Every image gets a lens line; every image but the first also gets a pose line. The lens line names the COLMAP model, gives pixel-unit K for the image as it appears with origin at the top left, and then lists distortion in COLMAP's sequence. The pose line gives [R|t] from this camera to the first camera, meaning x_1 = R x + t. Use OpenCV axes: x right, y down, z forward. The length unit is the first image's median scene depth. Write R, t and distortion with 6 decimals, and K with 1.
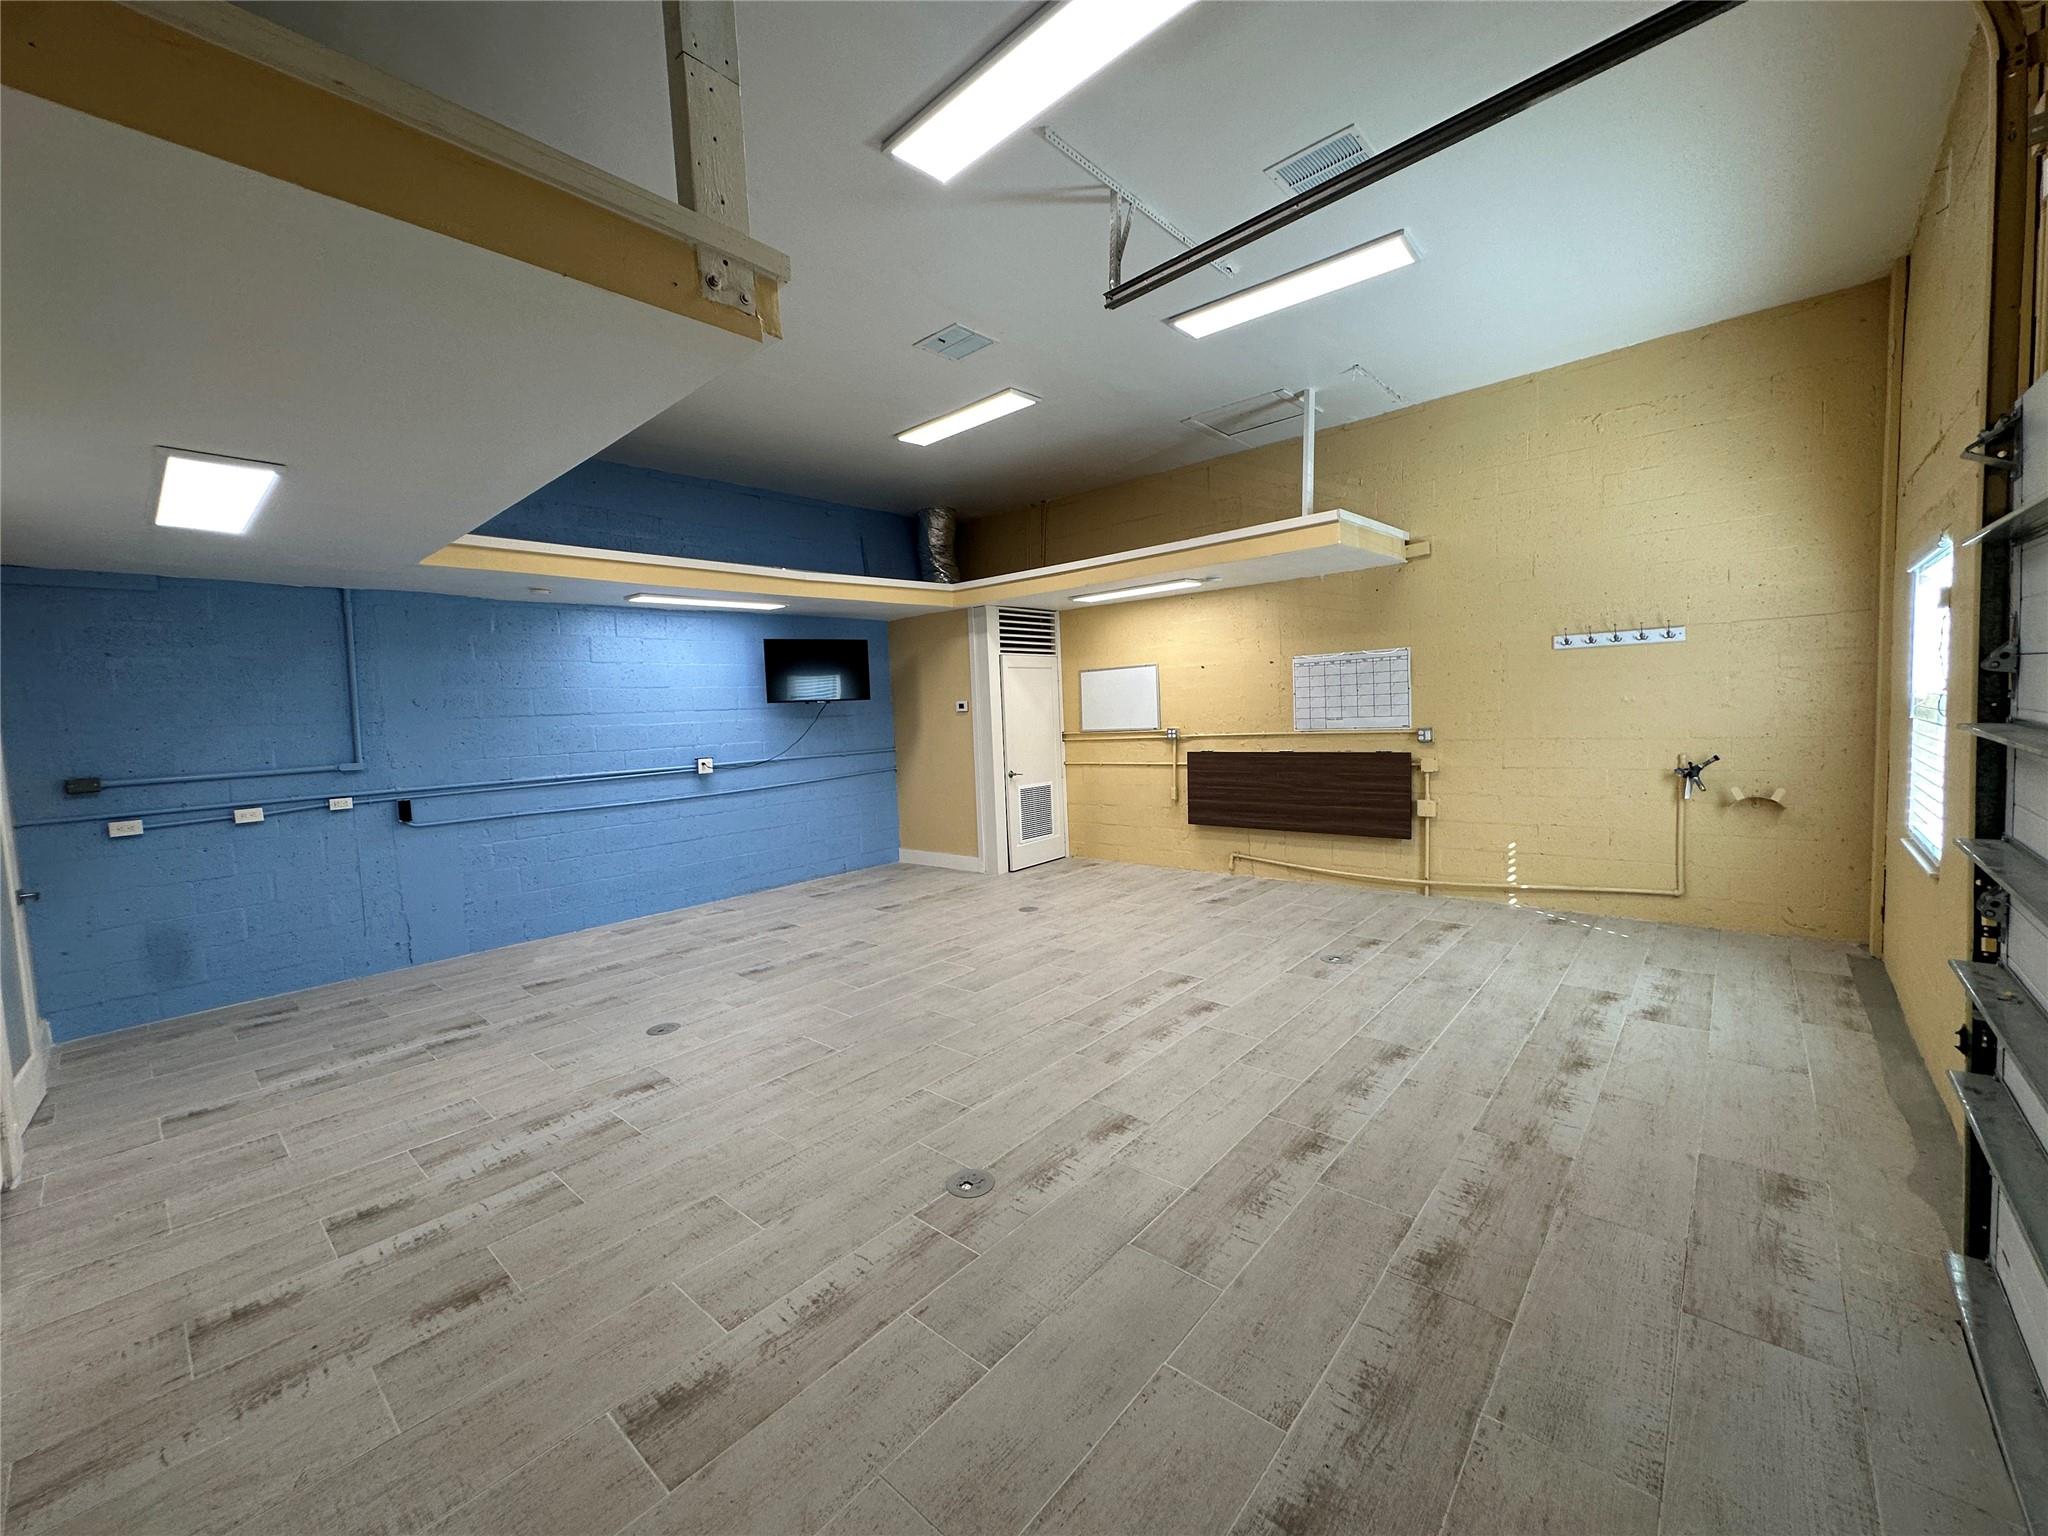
lens RADIAL K [[816.4, 0, 1021.9], [0, 816.4, 751.4], [0, 0, 1]] dist [-0.004317, 0.001217]
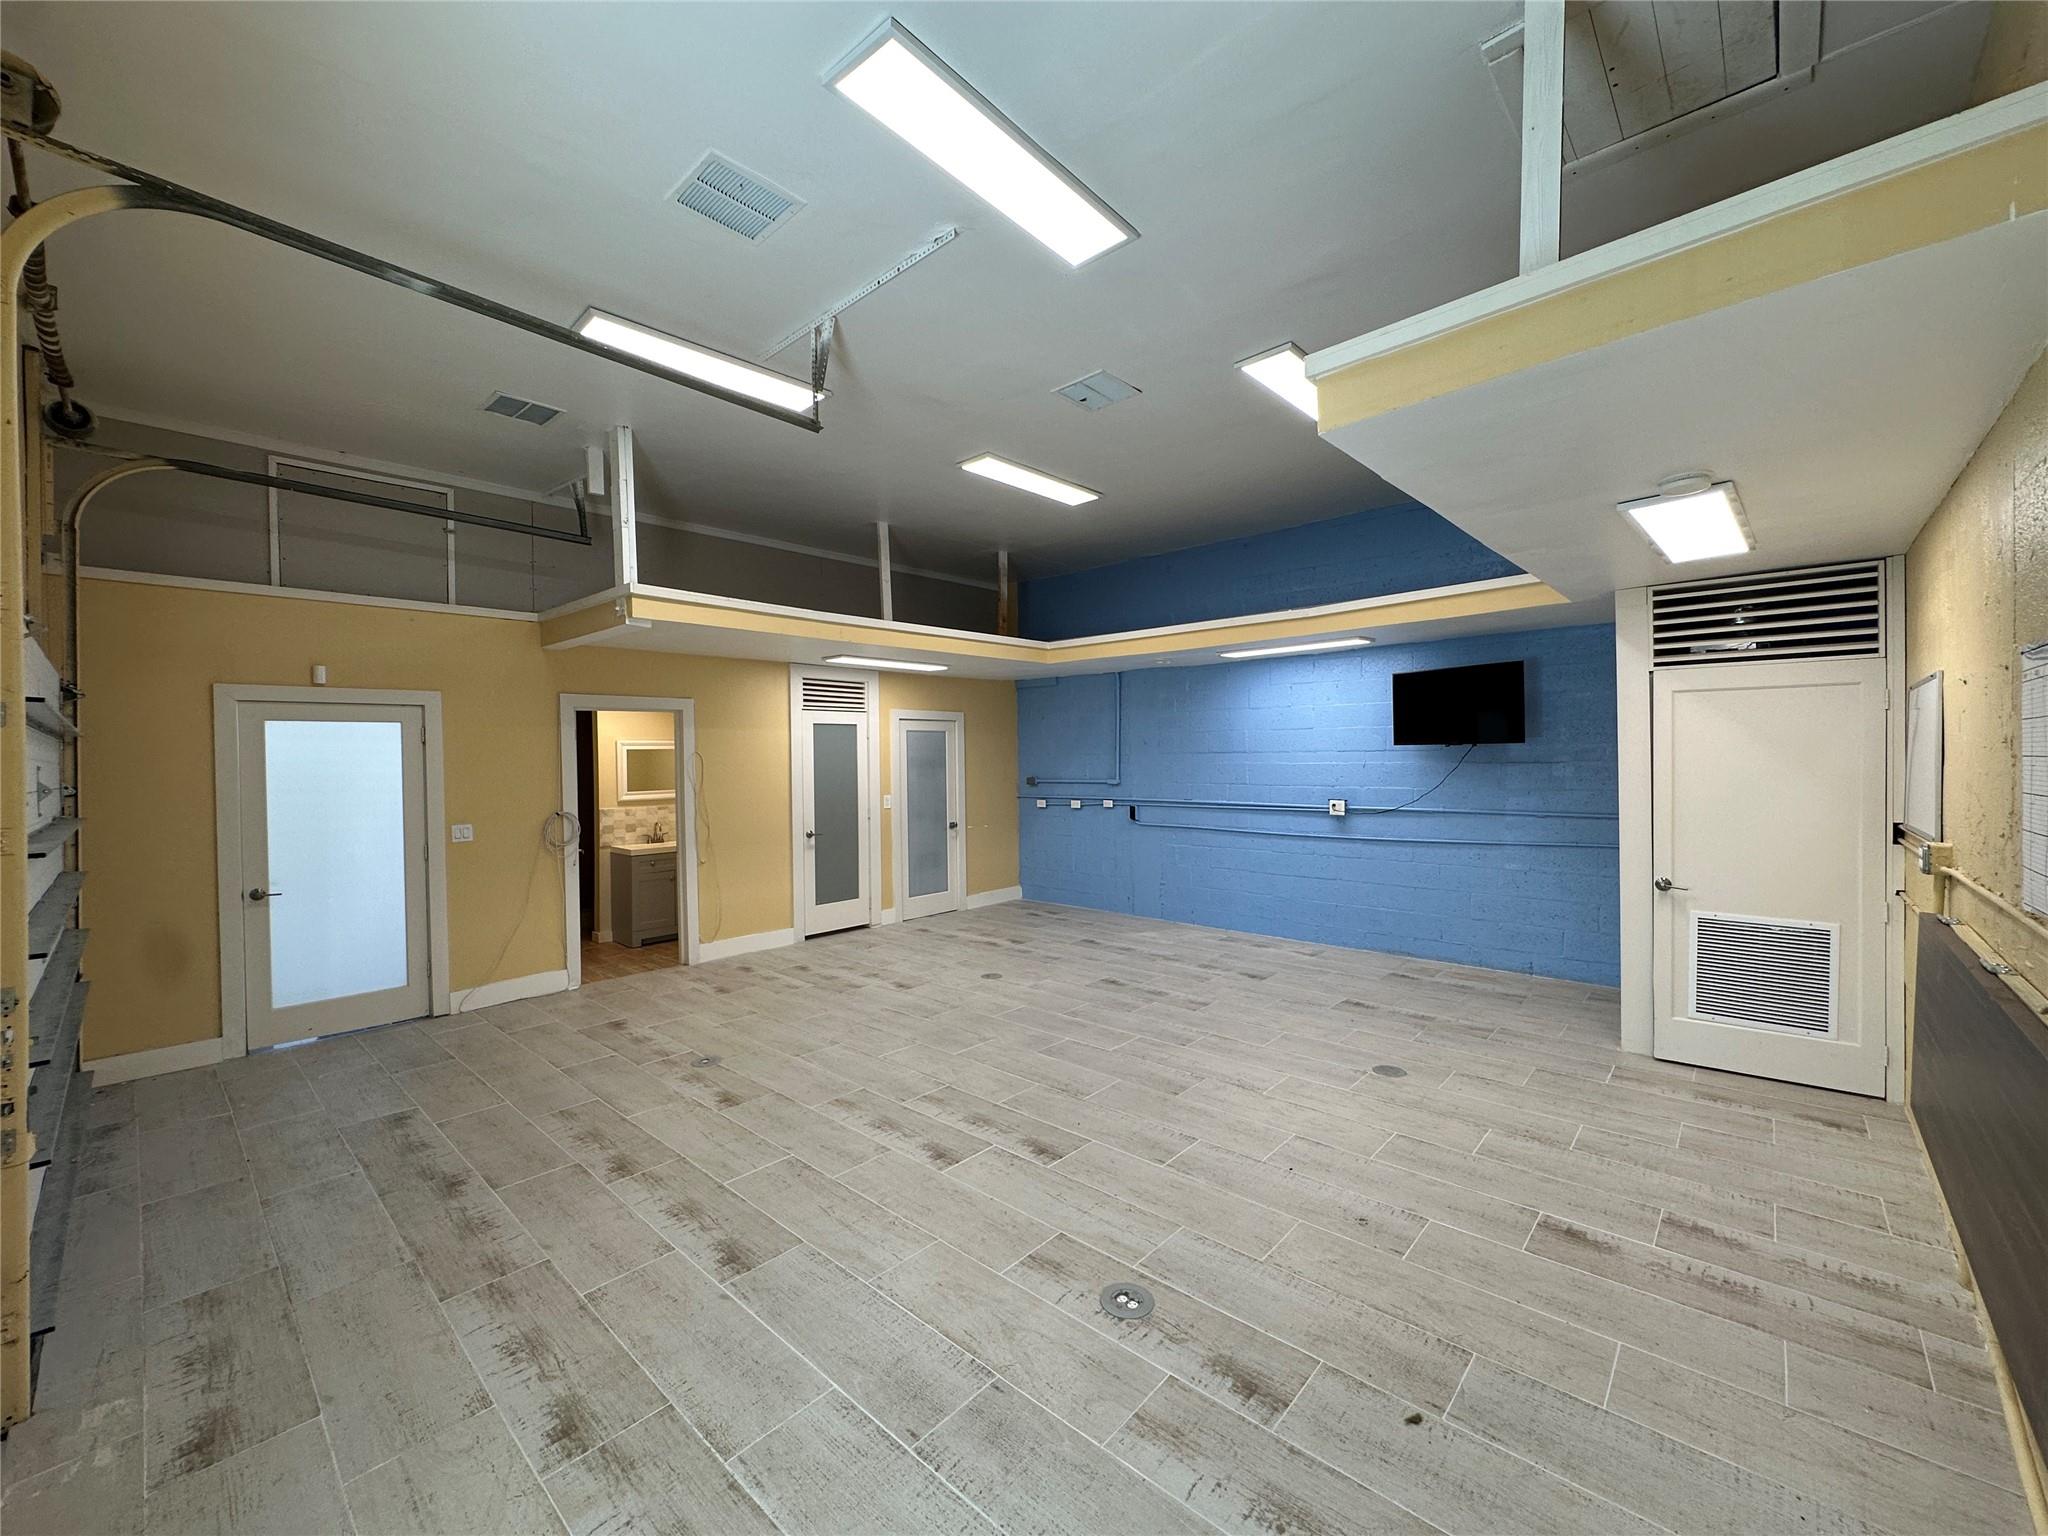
lens RADIAL K [[816.4, 0, 1027.2], [0, 816.4, 772.0], [0, 0, 1]] dist [-0.004317, 0.001217]
pose [[-0.009748, 0.064108, -0.997895, 0.904823], [-0.041526, 0.997056, 0.064459, -0.111224], [0.999090, 0.042067, -0.007057, 0.958236]]
